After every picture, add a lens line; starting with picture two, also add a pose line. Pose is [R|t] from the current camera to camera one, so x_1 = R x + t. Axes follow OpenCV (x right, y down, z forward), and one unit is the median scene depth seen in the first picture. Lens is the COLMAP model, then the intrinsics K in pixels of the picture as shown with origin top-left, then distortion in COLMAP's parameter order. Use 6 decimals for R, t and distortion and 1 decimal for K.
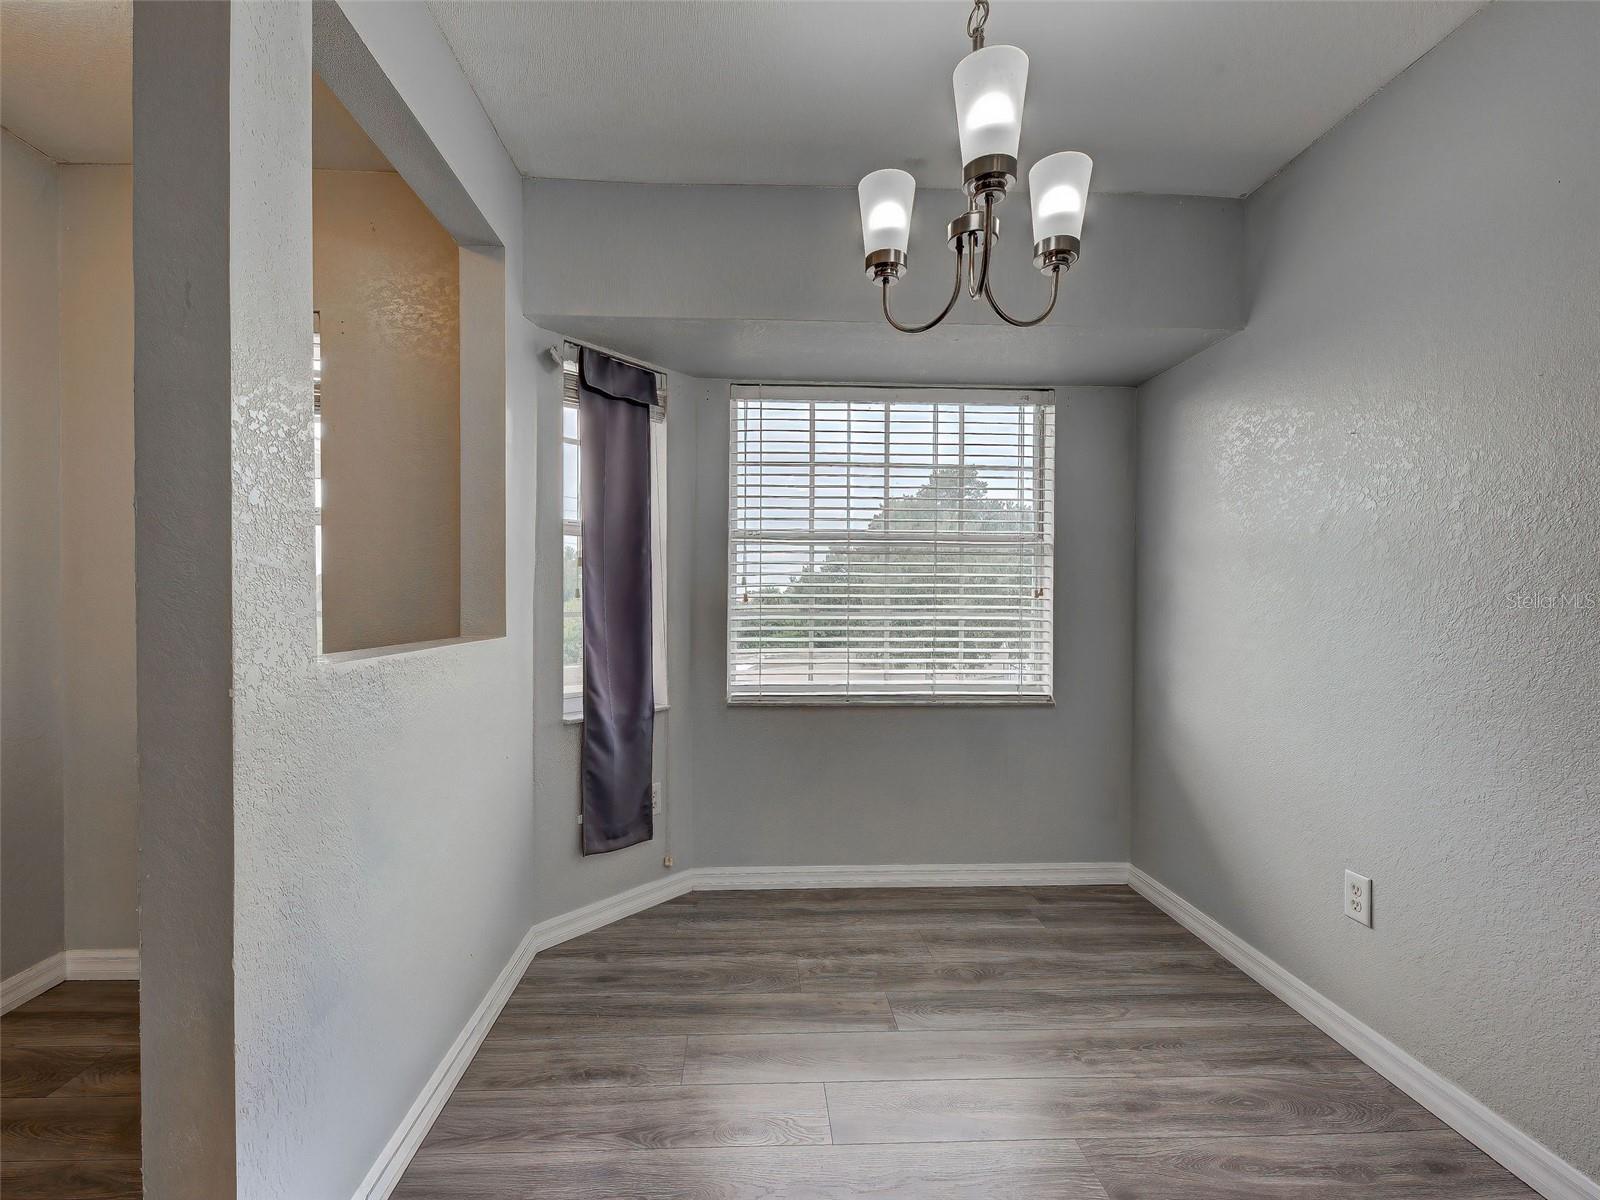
lens RADIAL K [[746.8, 0, 881.5], [0, 746.8, 613.9], [0, 0, 1]] dist [0.022699, -0.014936]
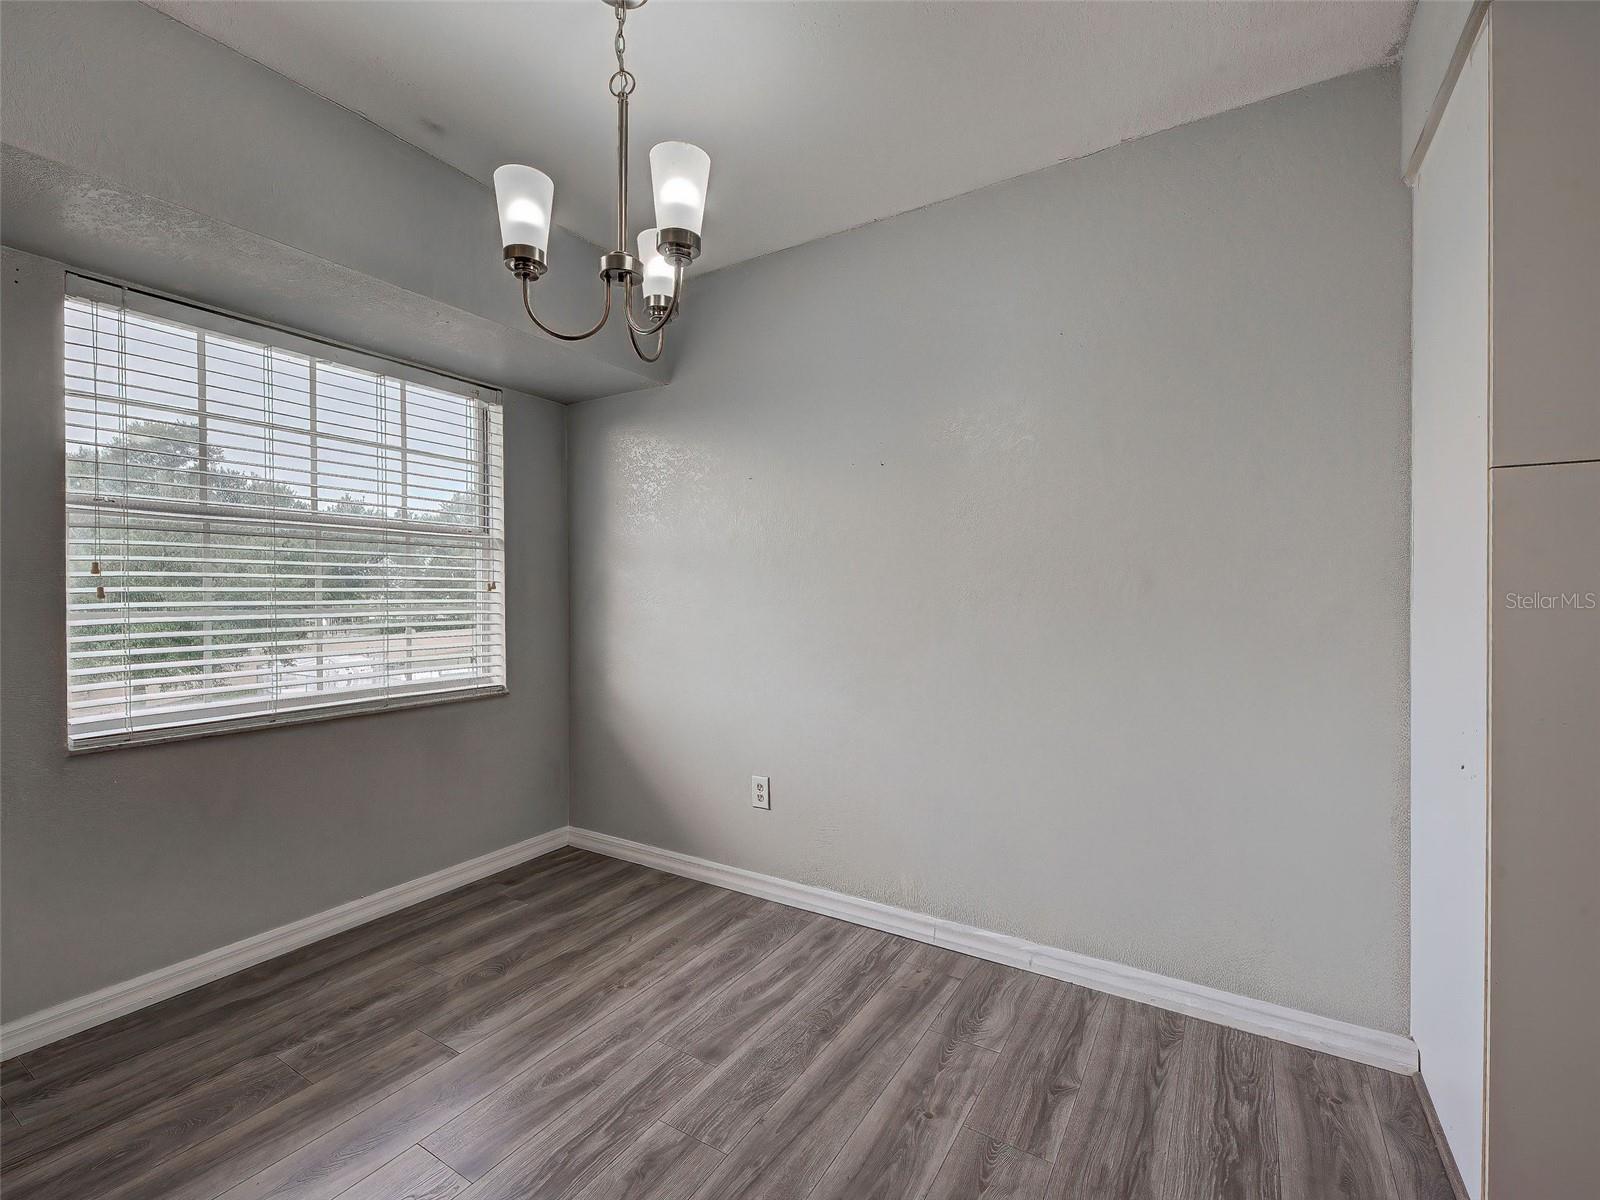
lens RADIAL K [[717.8, 0, 800.0], [0, 717.8, 600.0], [0, 0, 1]] dist [0.002287, -0.000474]
pose [[0.552222, -0.015326, 0.833556, -0.425142], [0.019318, 0.999798, 0.005585, -0.007782], [-0.833473, 0.013018, 0.552407, 0.124152]]
